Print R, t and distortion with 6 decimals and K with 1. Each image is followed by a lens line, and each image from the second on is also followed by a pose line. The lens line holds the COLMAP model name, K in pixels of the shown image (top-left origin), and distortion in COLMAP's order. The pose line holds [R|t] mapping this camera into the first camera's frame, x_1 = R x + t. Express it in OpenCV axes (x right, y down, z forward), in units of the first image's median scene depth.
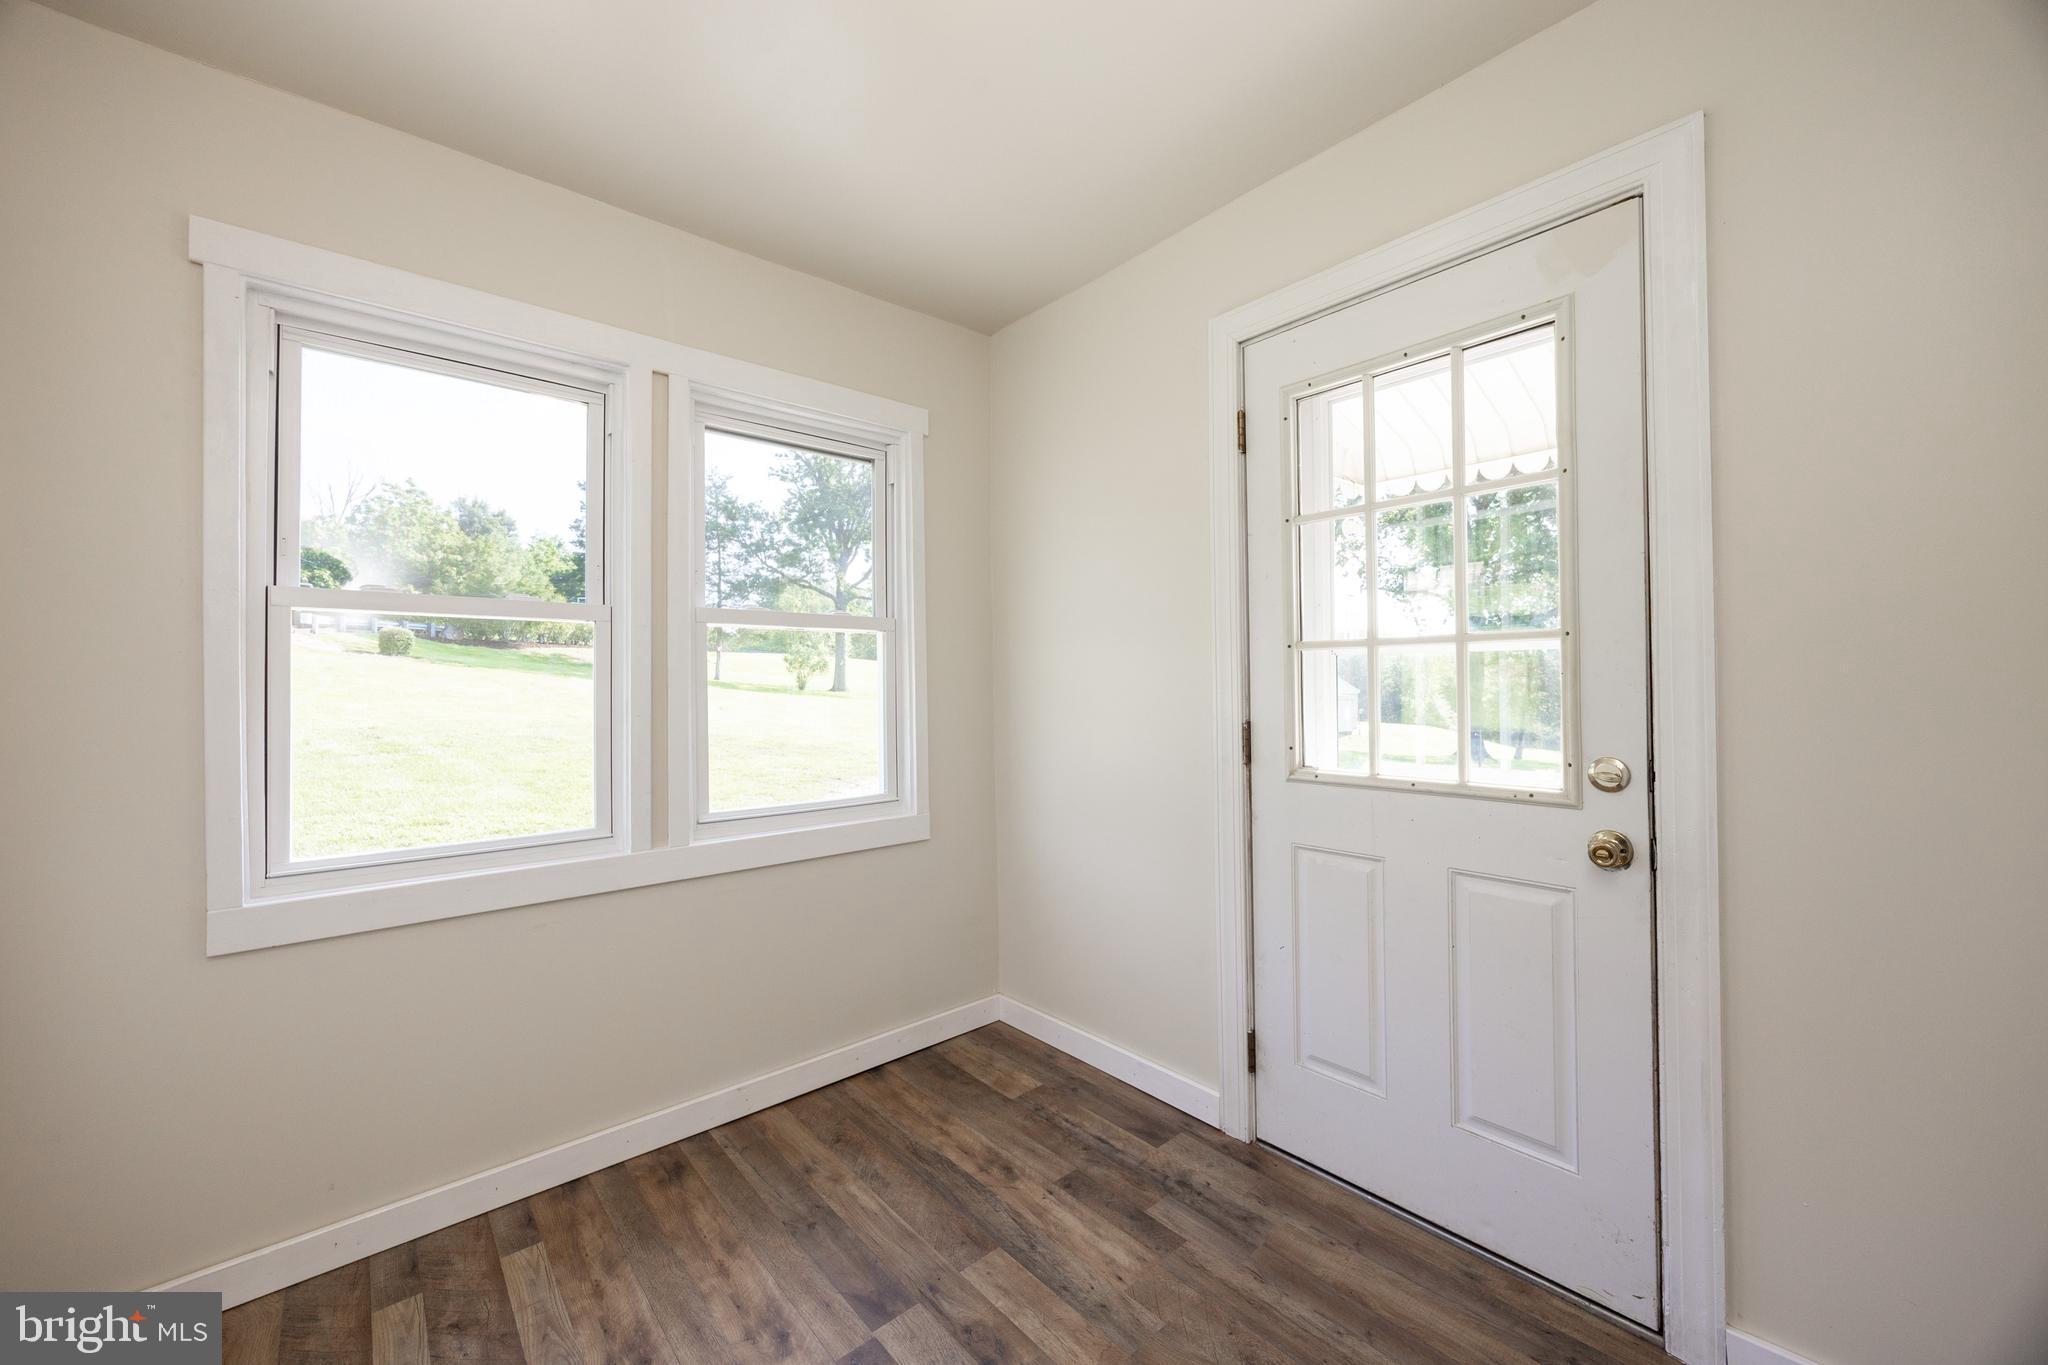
lens RADIAL K [[778.4, 0, 1025.2], [0, 778.4, 677.3], [0, 0, 1]] dist [-0.004301, 0.000193]
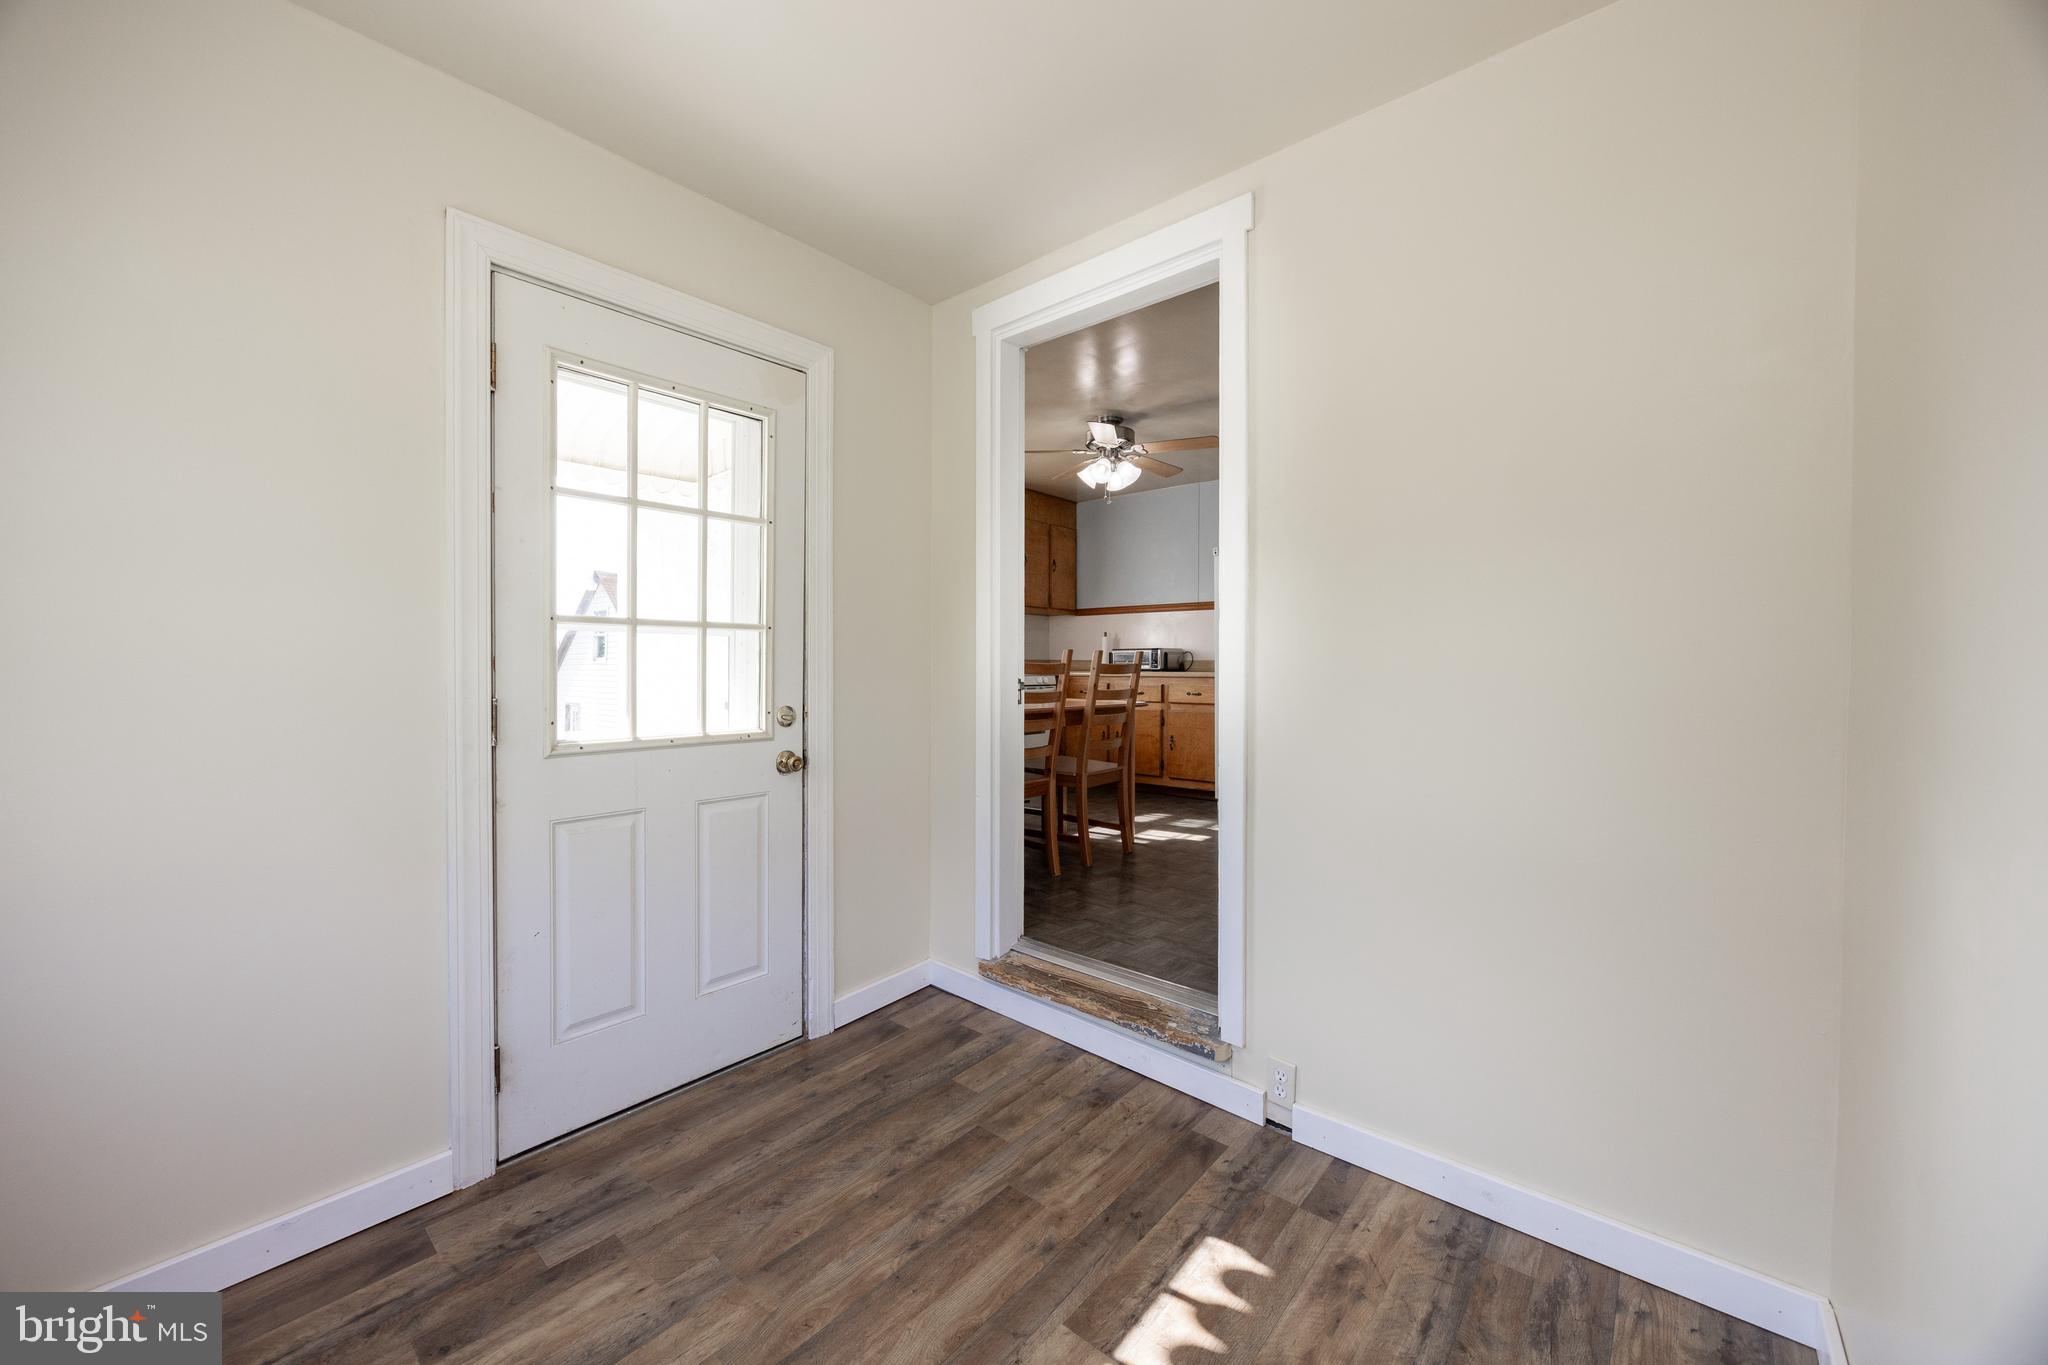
lens RADIAL K [[778.4, 0, 1022.6], [0, 778.4, 675.6], [0, 0, 1]] dist [-0.004301, 0.000193]
pose [[-0.143140, -0.008196, 0.989668, -0.800751], [-0.009723, 0.999929, 0.006875, 0.021019], [-0.989655, -0.008639, -0.143210, 0.635651]]
